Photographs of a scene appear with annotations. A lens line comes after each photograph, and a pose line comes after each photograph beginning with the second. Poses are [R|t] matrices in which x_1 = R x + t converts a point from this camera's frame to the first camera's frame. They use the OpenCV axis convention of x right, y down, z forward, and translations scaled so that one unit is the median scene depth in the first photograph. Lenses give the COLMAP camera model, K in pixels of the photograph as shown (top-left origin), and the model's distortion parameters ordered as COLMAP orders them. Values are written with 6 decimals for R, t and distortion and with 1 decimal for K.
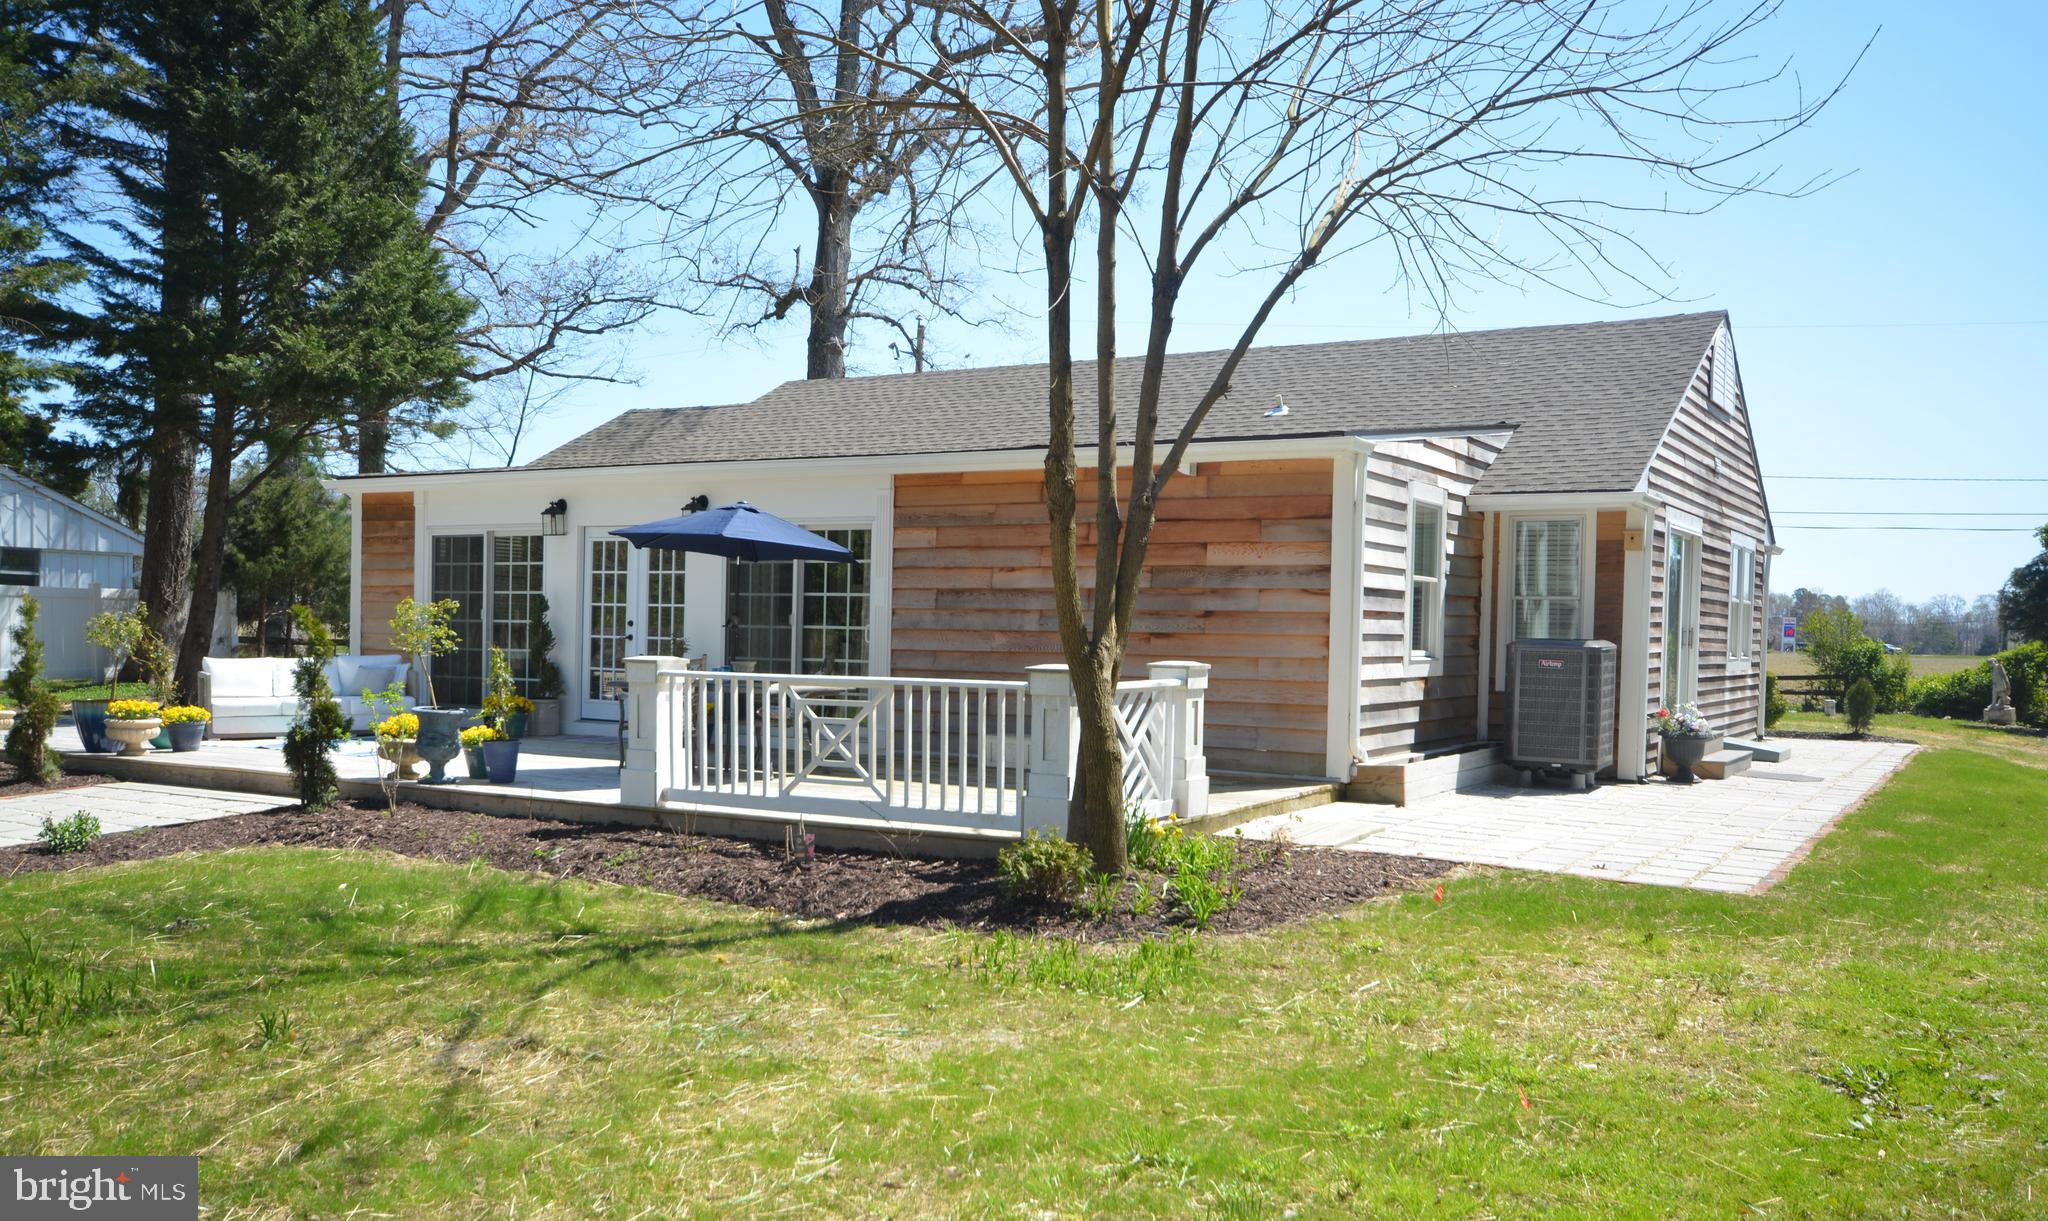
lens RADIAL K [[1622.3, 0, 1031.0], [0, 1622.3, 674.8], [0, 0, 1]] dist [0.003353, 0.009725]
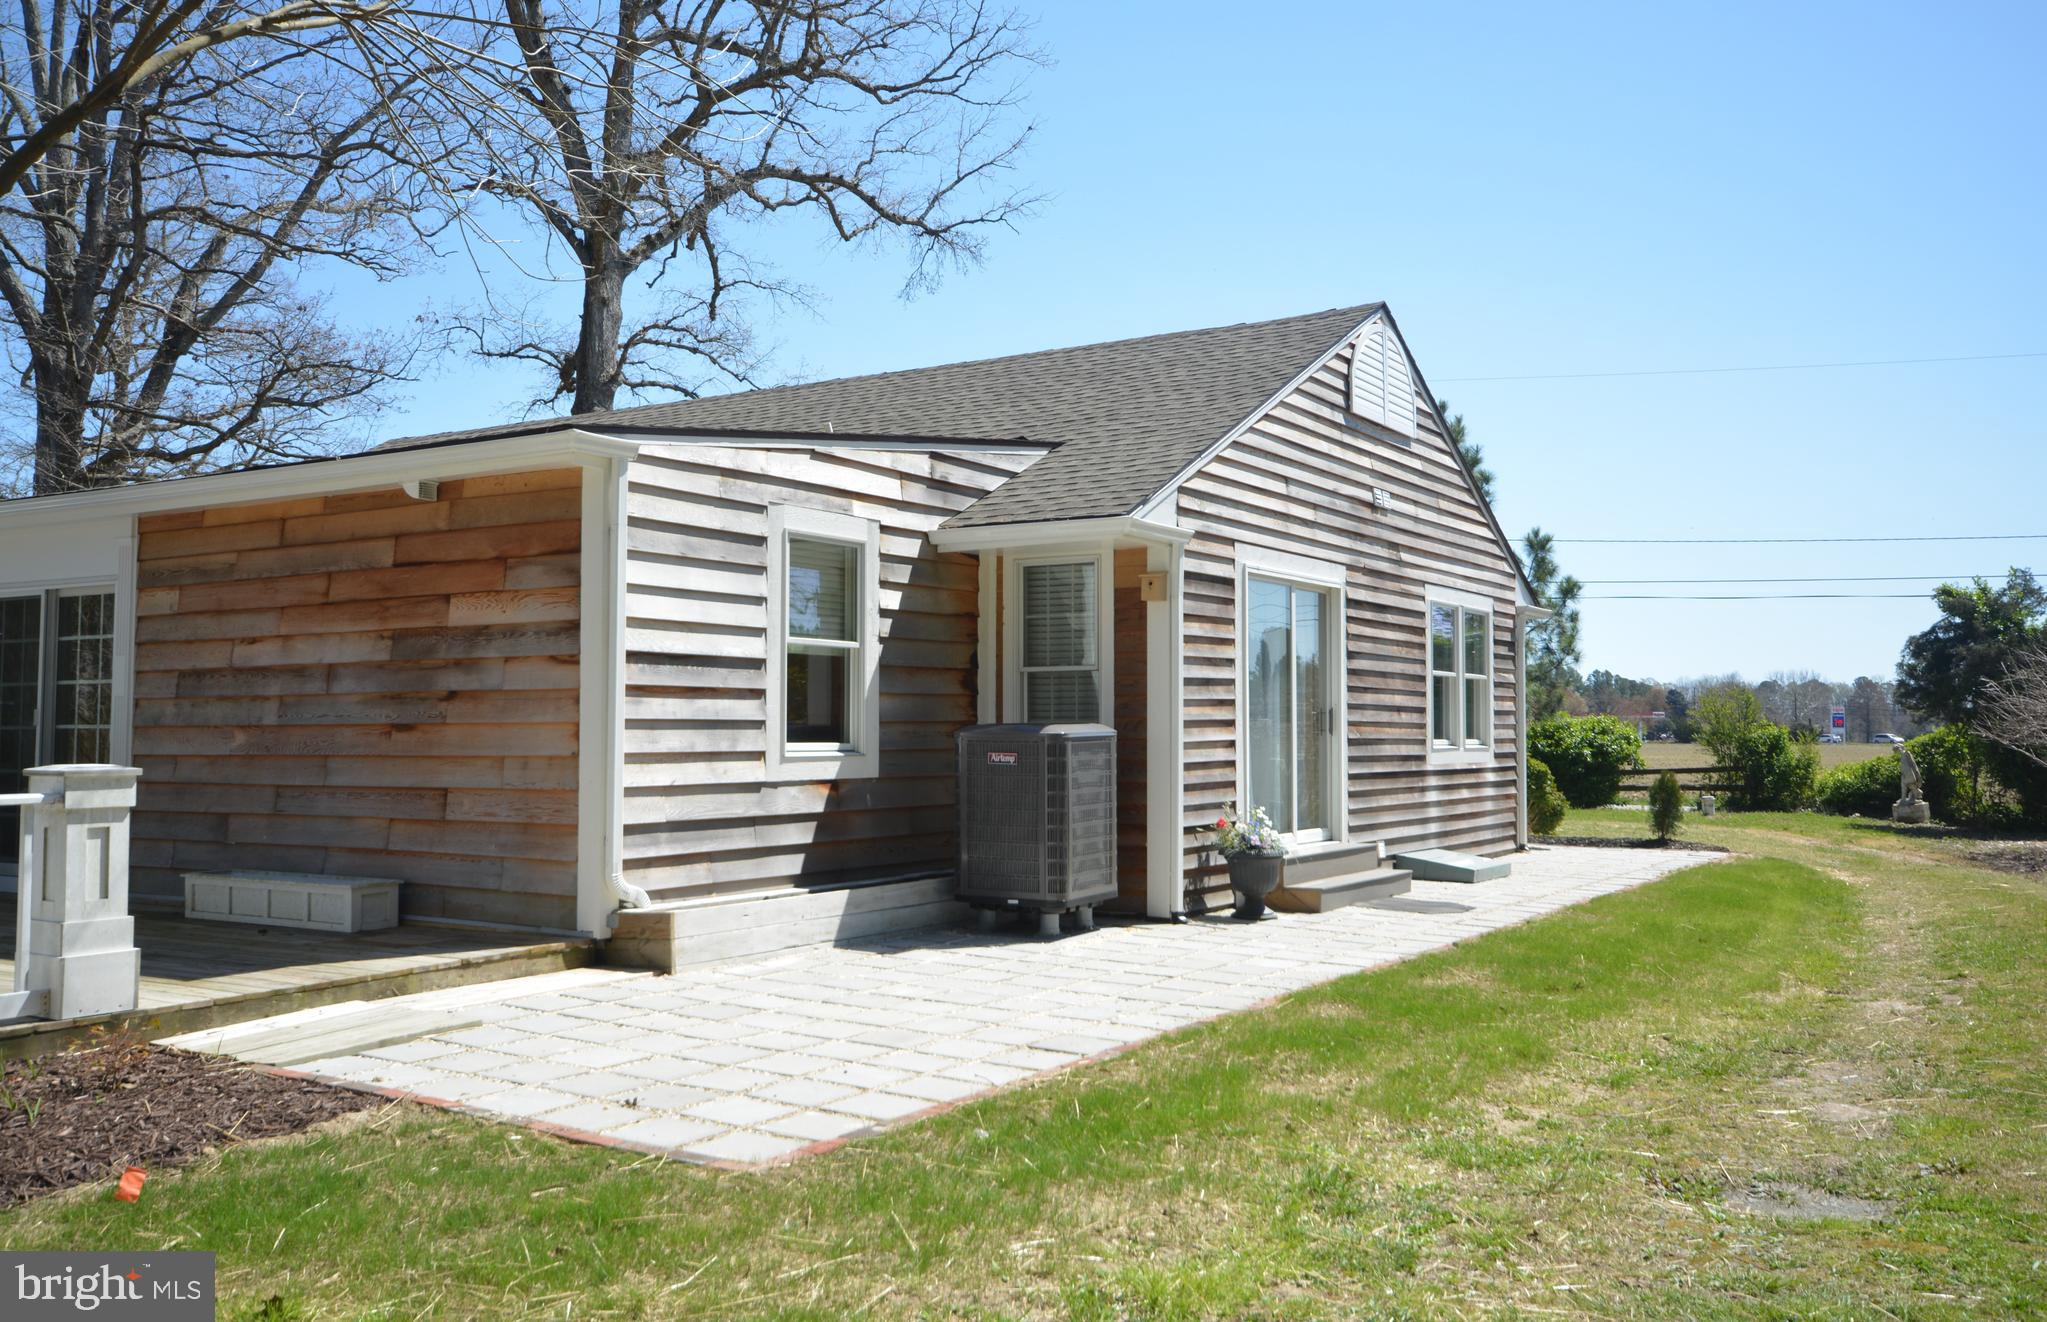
lens RADIAL K [[1678.7, 0, 1023.0], [0, 1678.7, 657.0], [0, 0, 1]] dist [0.000066, 0.014078]
pose [[0.999638, -0.019202, -0.018856, 0.324213], [0.017747, 0.997065, -0.074474, 0.003752], [0.020230, 0.074113, 0.997045, 0.248002]]
